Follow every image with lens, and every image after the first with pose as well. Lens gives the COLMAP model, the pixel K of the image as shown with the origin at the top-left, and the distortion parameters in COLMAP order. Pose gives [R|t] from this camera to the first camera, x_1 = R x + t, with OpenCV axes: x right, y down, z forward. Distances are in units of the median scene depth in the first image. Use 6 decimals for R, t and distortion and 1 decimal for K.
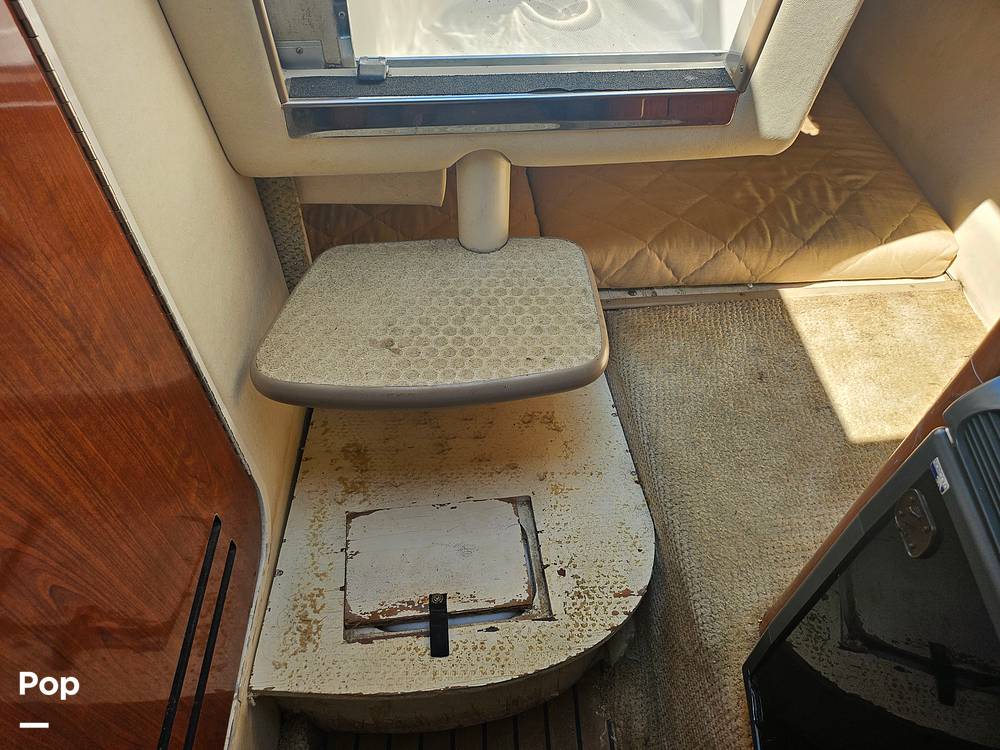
lens RADIAL K [[749.3, 0, 491.1], [0, 749.3, 375.3], [0, 0, 1]] dist [0.092981, -0.129728]
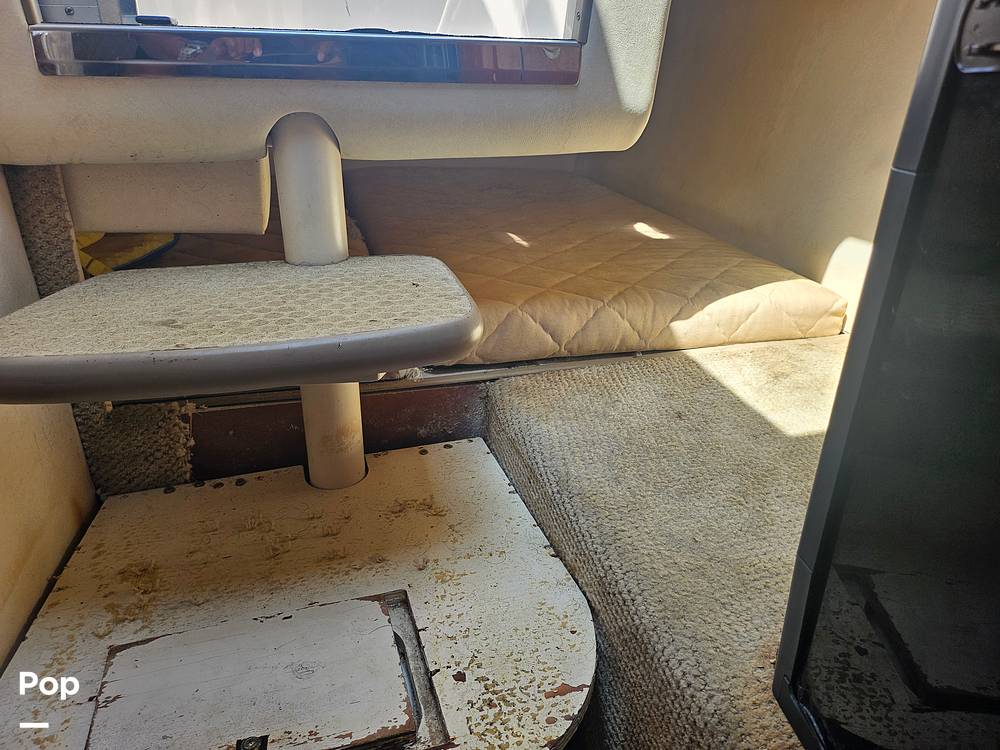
lens RADIAL K [[720.8, 0, 500.0], [0, 720.8, 375.0], [0, 0, 1]] dist [0.051649, -0.070118]
pose [[0.982676, -0.075941, 0.169060, 0.043229], [0.141298, 0.897269, -0.418262, 0.293004], [-0.119929, 0.434904, 0.892455, 0.344156]]
